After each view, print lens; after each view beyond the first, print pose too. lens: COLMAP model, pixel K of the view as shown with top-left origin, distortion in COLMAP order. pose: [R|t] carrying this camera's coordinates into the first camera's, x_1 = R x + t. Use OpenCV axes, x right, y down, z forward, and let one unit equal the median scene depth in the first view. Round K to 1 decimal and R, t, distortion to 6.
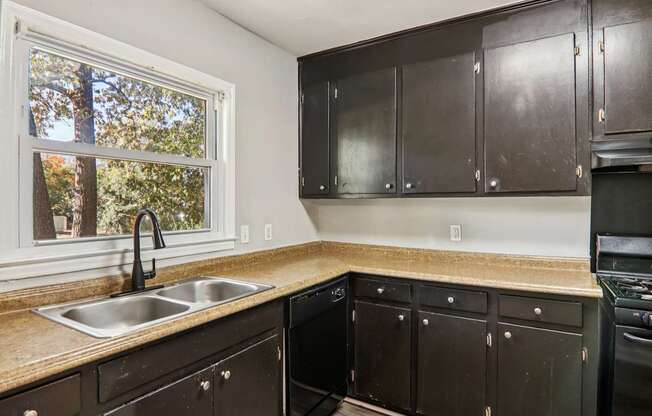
lens RADIAL K [[375.8, 0, 336.4], [0, 375.8, 208.0], [0, 0, 1]] dist [-0.004053, -0.001950]
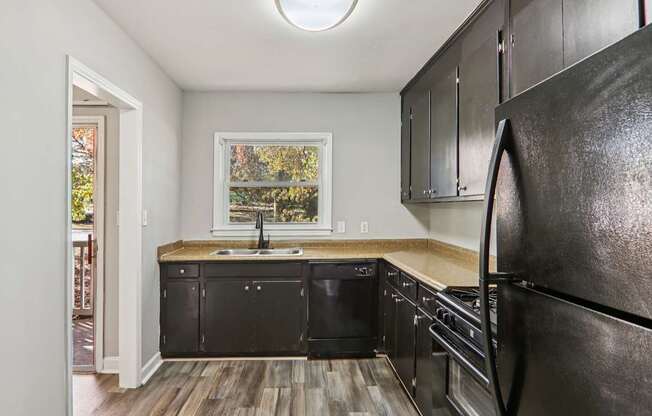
lens RADIAL K [[380.9, 0, 308.2], [0, 380.9, 210.5], [0, 0, 1]] dist [-0.001813, -0.000557]
pose [[0.525028, 0.002644, -0.851081, 1.089913], [-0.004910, 0.999988, 0.000077, 0.001654], [0.851071, 0.004139, 0.525034, 0.067386]]
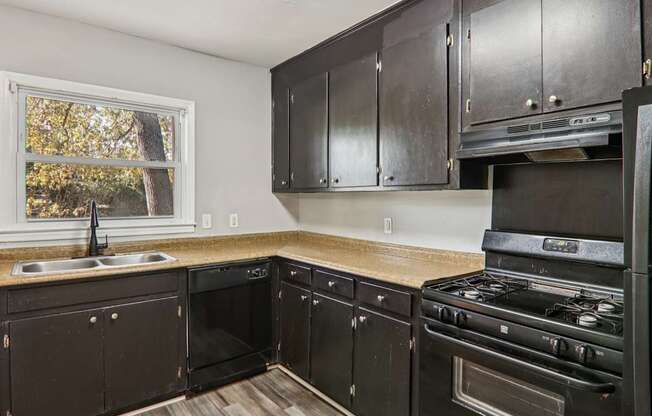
lens RADIAL K [[375.8, 0, 336.4], [0, 375.8, 208.0], [0, 0, 1]] dist [-0.004053, -0.001950]
pose [[0.939290, 0.013001, -0.342879, 0.628759], [-0.008967, 0.999871, 0.013348, 0.005676], [0.343008, -0.009463, 0.939285, -0.023415]]
